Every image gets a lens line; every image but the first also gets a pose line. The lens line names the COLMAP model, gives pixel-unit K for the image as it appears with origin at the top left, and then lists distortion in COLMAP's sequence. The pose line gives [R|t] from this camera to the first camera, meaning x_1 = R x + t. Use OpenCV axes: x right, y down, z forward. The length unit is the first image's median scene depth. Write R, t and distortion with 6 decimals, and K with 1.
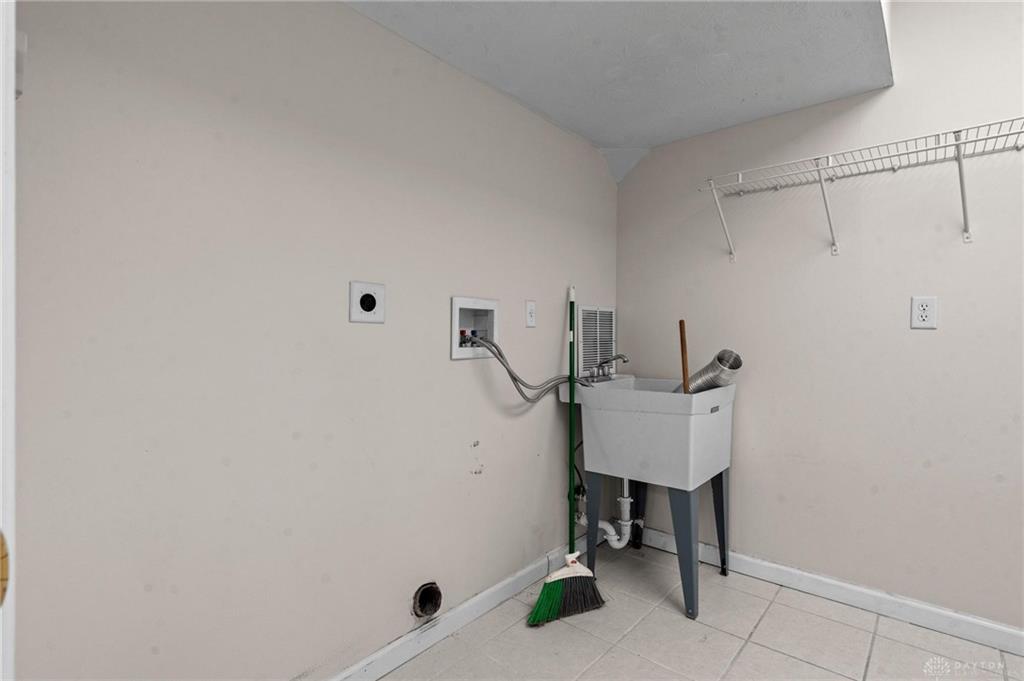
lens RADIAL K [[497.1, 0, 512.3], [0, 497.1, 338.9], [0, 0, 1]] dist [-0.003436, 0.001062]
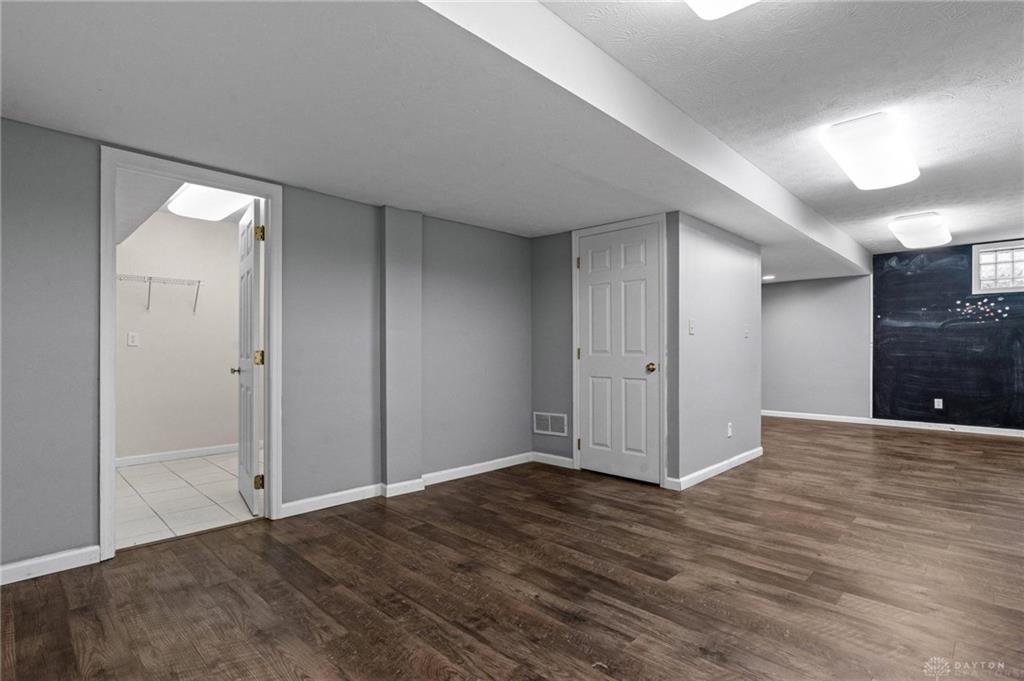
lens RADIAL K [[497.1, 0, 512.1], [0, 497.1, 344.5], [0, 0, 1]] dist [-0.003436, 0.001062]
pose [[0.068305, 0.006366, 0.997644, -1.513343], [0.006198, 0.999958, -0.006806, 0.000543], [-0.997645, 0.006649, 0.068263, -1.056720]]
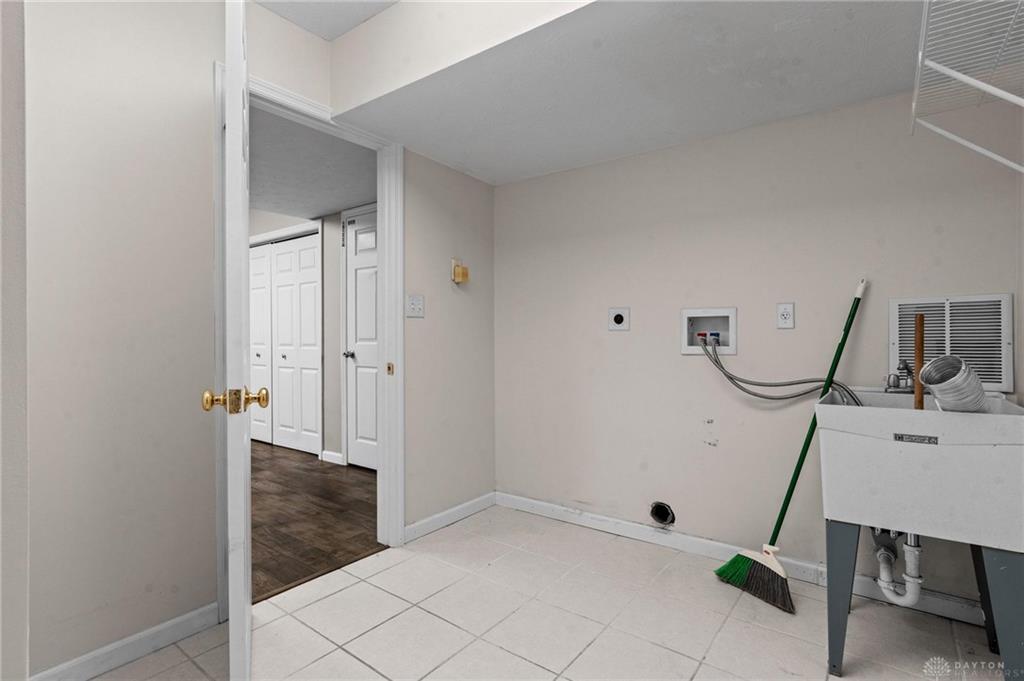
lens RADIAL K [[497.1, 0, 511.9], [0, 497.1, 340.0], [0, 0, 1]] dist [-0.003436, 0.001062]
pose [[0.060797, -0.001988, -0.998148, 1.150387], [-0.005246, 0.999984, -0.002311, 0.006372], [0.998136, 0.005377, 0.060785, 0.399547]]
